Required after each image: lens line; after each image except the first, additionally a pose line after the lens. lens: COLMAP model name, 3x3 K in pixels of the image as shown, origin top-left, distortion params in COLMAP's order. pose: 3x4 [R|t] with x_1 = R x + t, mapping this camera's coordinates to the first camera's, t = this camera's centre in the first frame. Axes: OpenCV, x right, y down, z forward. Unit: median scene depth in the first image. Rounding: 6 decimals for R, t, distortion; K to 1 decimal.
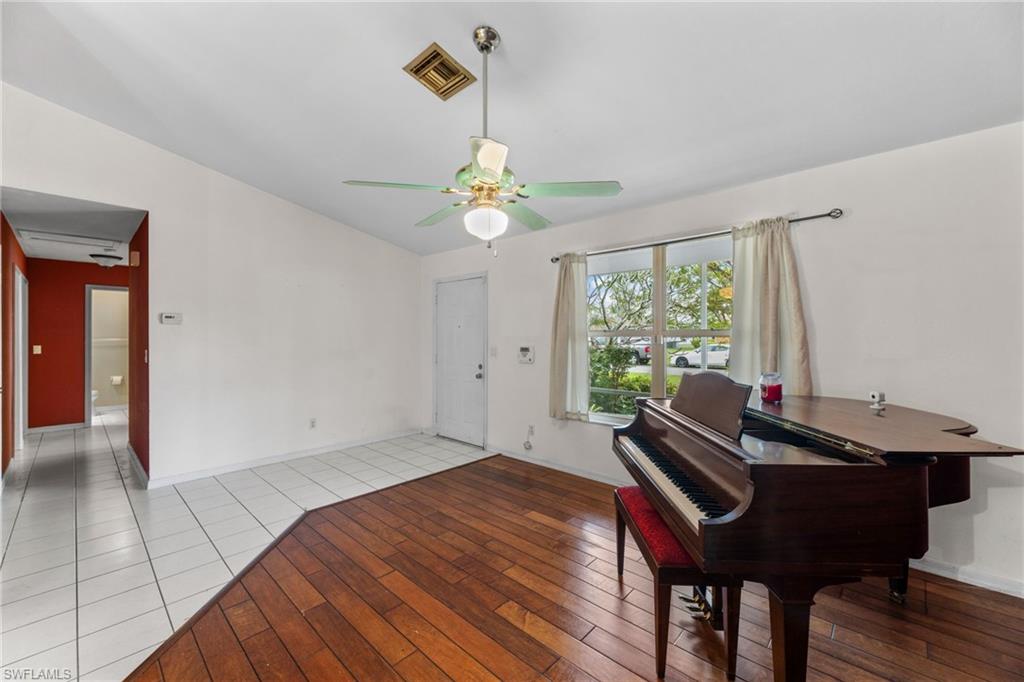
lens RADIAL K [[412.5, 0, 511.9], [0, 412.5, 334.9], [0, 0, 1]] dist [0.001043, 0.000463]
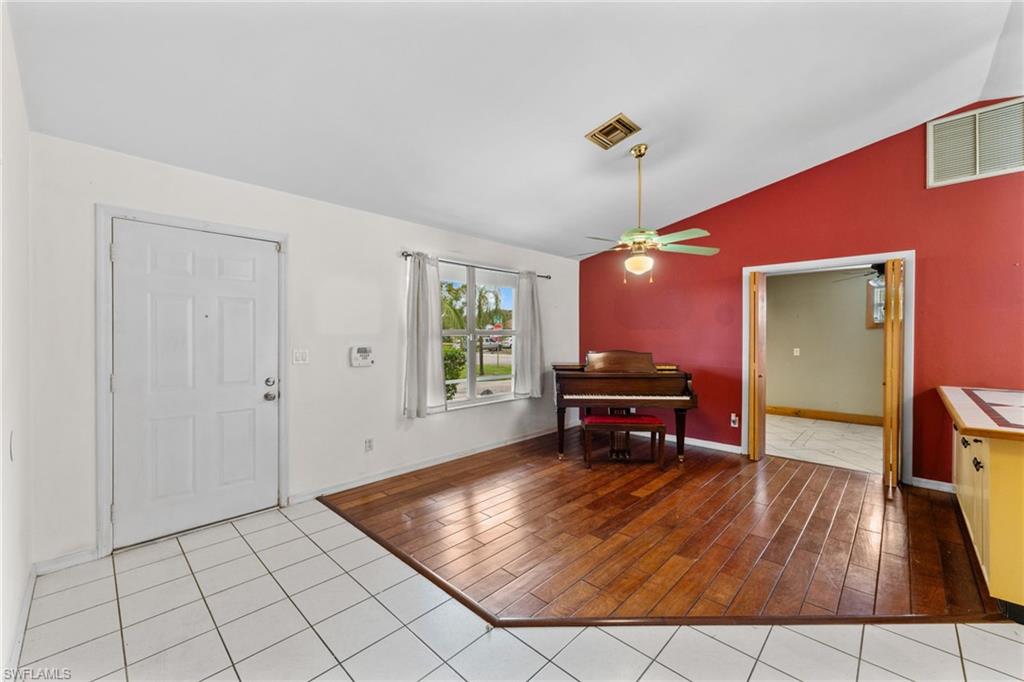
lens RADIAL K [[412.5, 0, 504.4], [0, 412.5, 325.9], [0, 0, 1]] dist [0.001043, 0.000463]
pose [[0.011551, 0.022314, 0.999684, -0.894576], [-0.003447, 0.999746, -0.022276, 0.005320], [-0.999927, -0.003188, 0.011625, 0.794633]]
